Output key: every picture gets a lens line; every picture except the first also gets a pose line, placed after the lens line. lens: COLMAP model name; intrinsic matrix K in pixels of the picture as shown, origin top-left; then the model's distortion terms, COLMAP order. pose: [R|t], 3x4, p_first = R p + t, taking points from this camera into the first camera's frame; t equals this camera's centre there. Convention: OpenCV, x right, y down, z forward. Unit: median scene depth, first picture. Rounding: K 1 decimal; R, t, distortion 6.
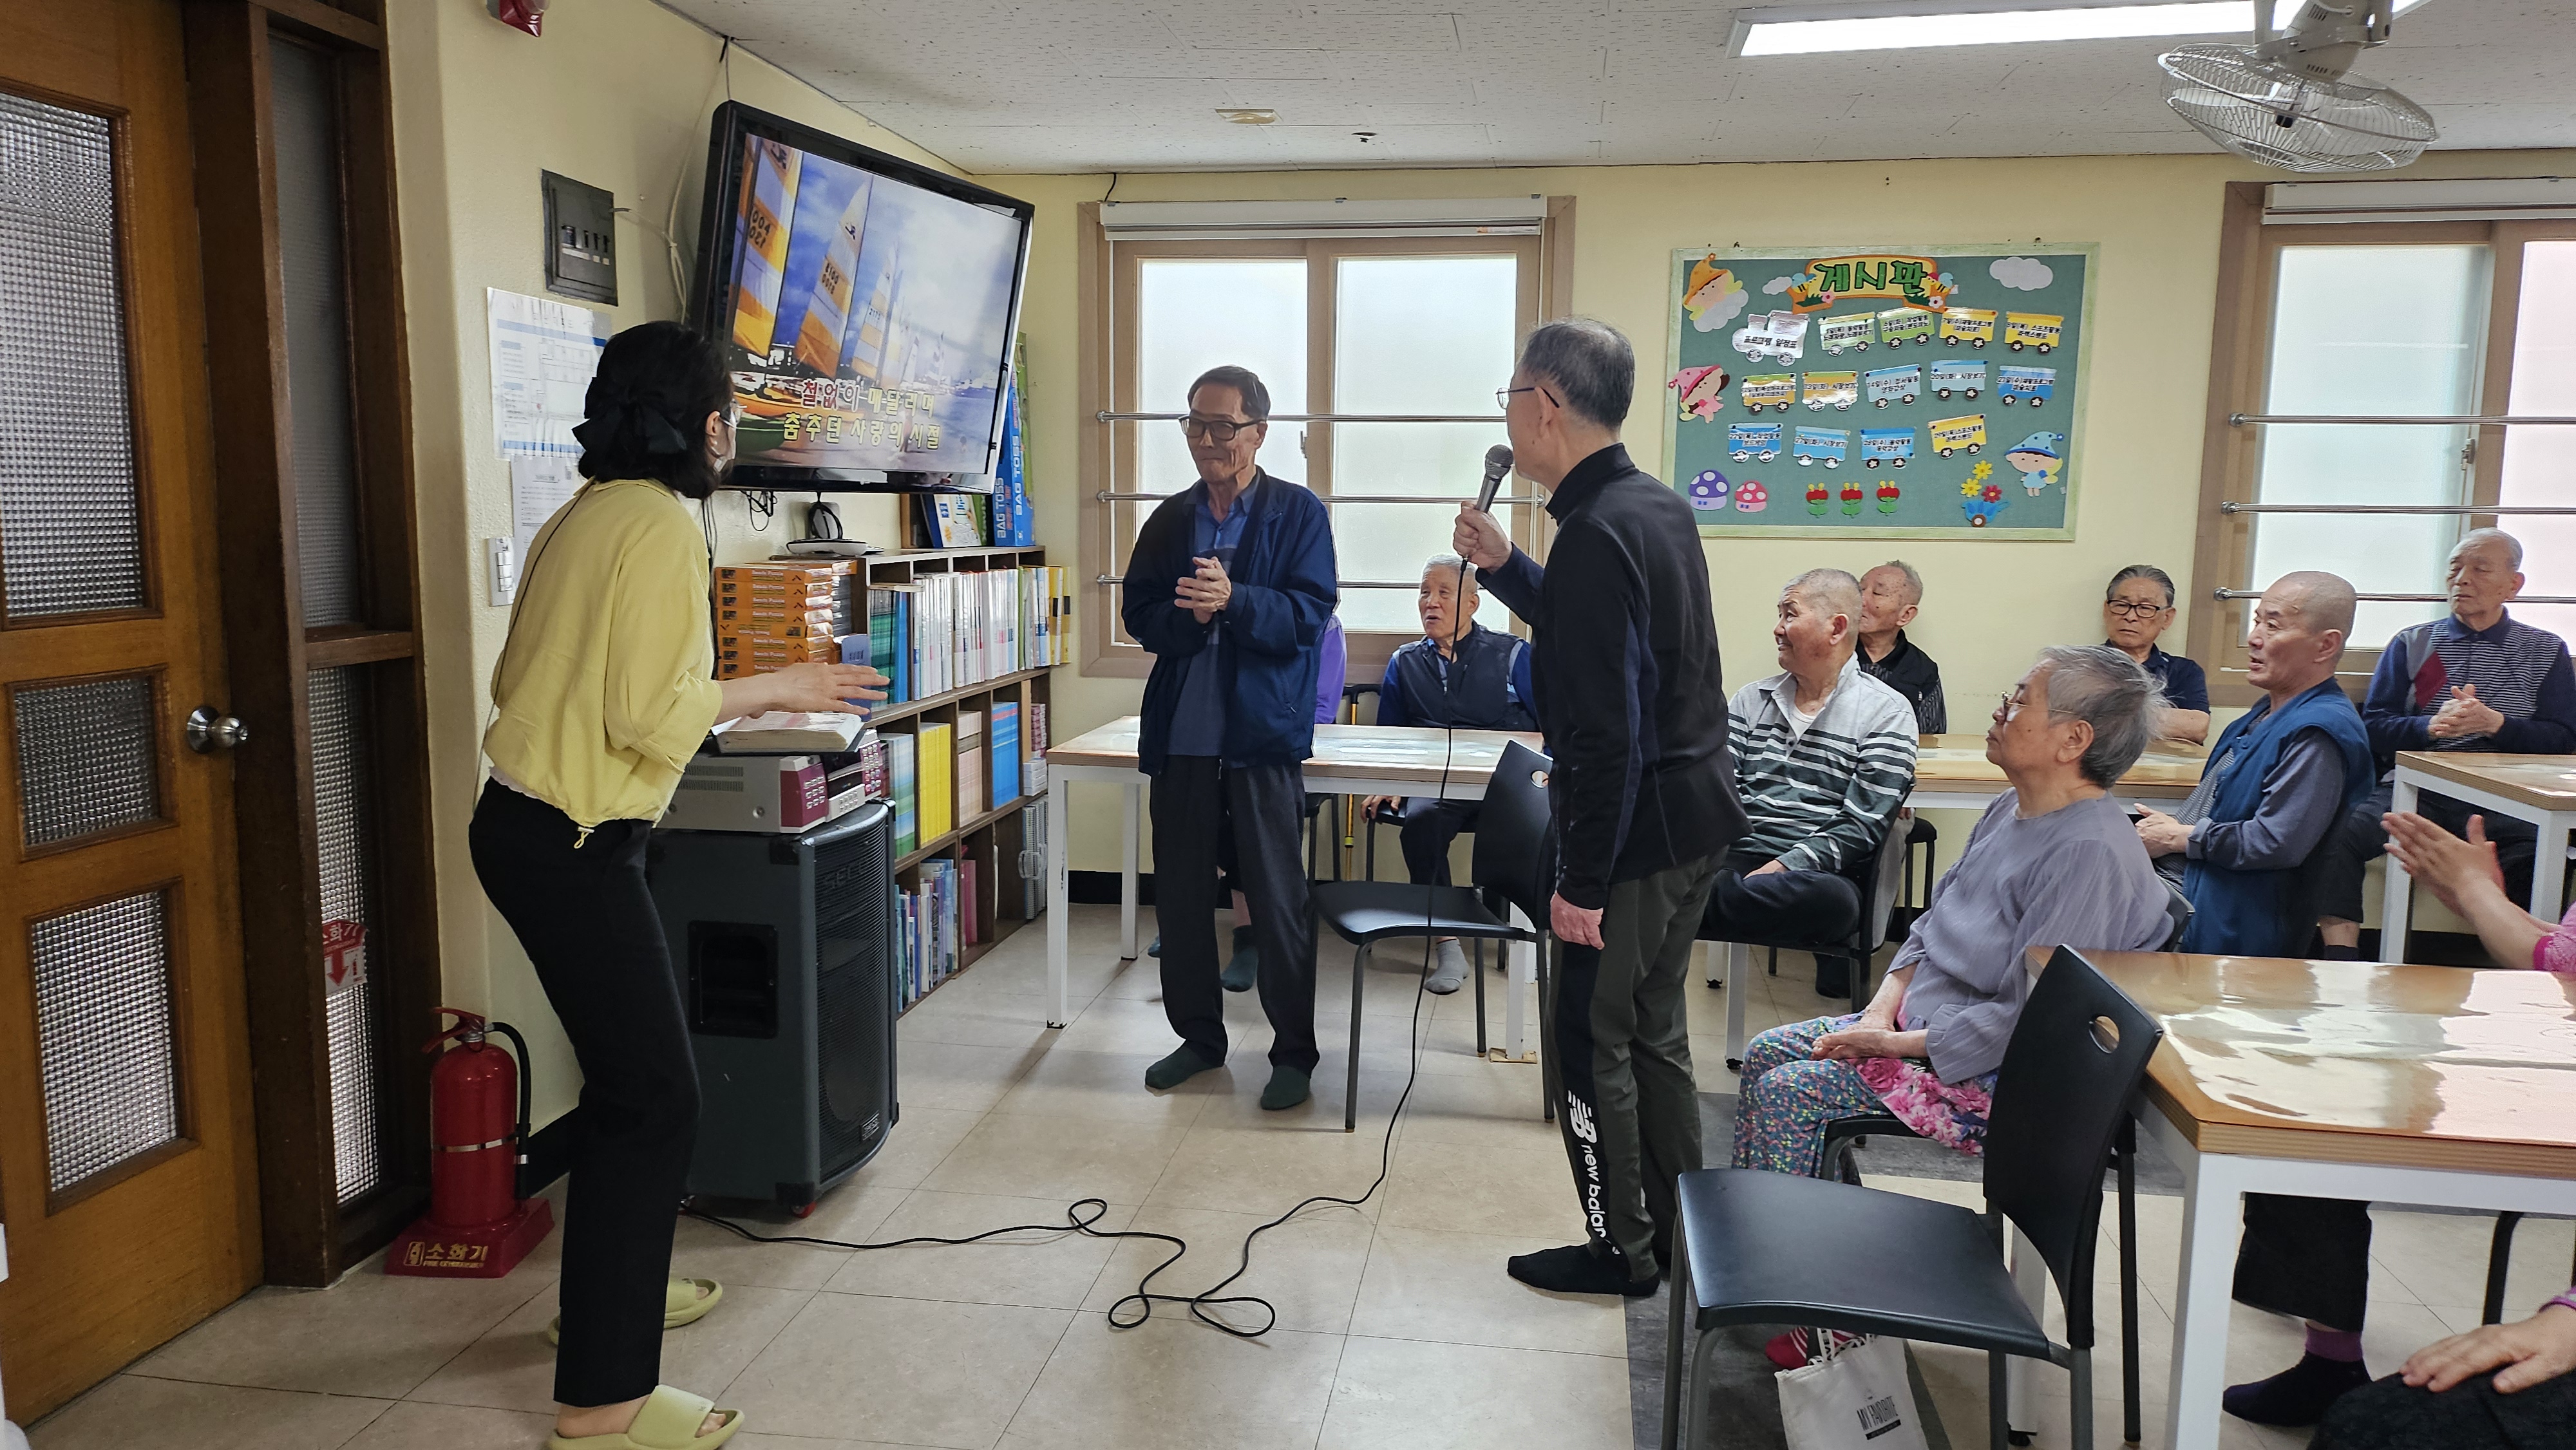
lens RADIAL K [[1778.7, 0, 1300.4], [0, 1778.7, 729.3], [0, 0, 1]] dist [0.004587, 0.000445]
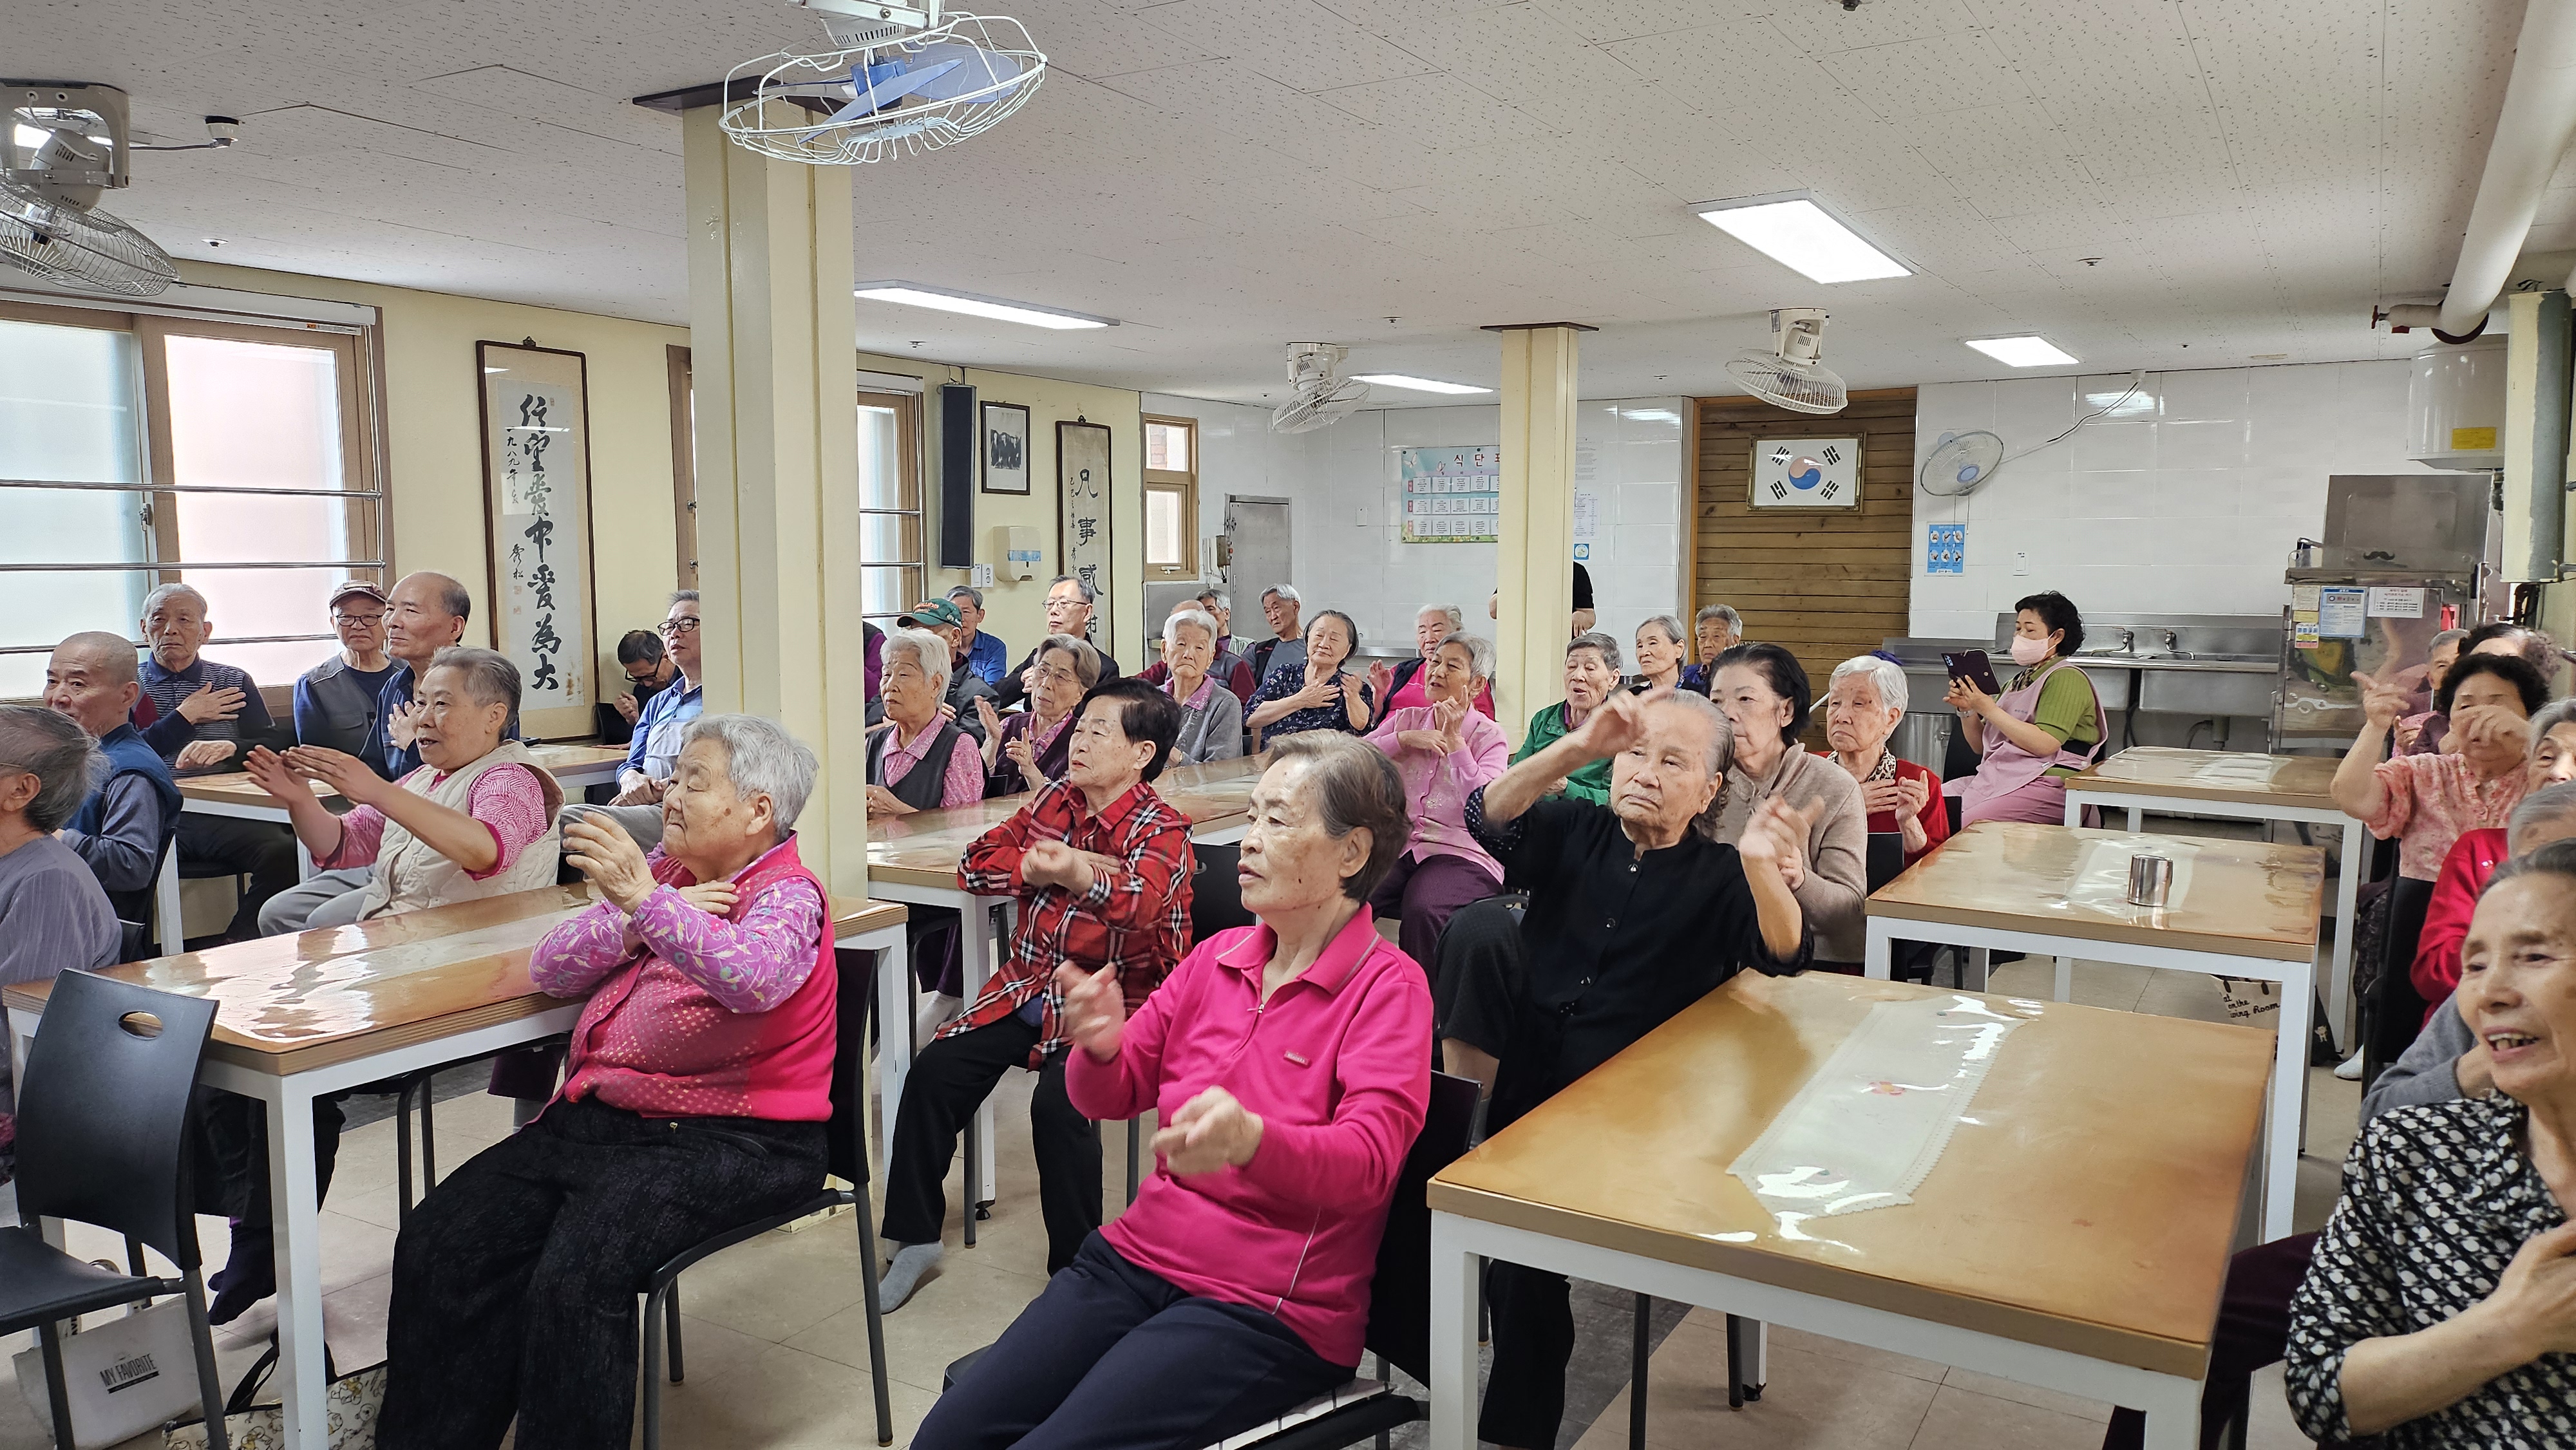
lens RADIAL K [[2098.5, 0, 1269.3], [0, 2098.5, 718.3], [0, 0, 1]] dist [0.056708, -0.020746]
pose [[0.372315, -0.092355, 0.923500, -0.348138], [0.119872, 0.991487, 0.050826, -0.010931], [-0.920333, 0.091778, 0.380217, -0.164269]]
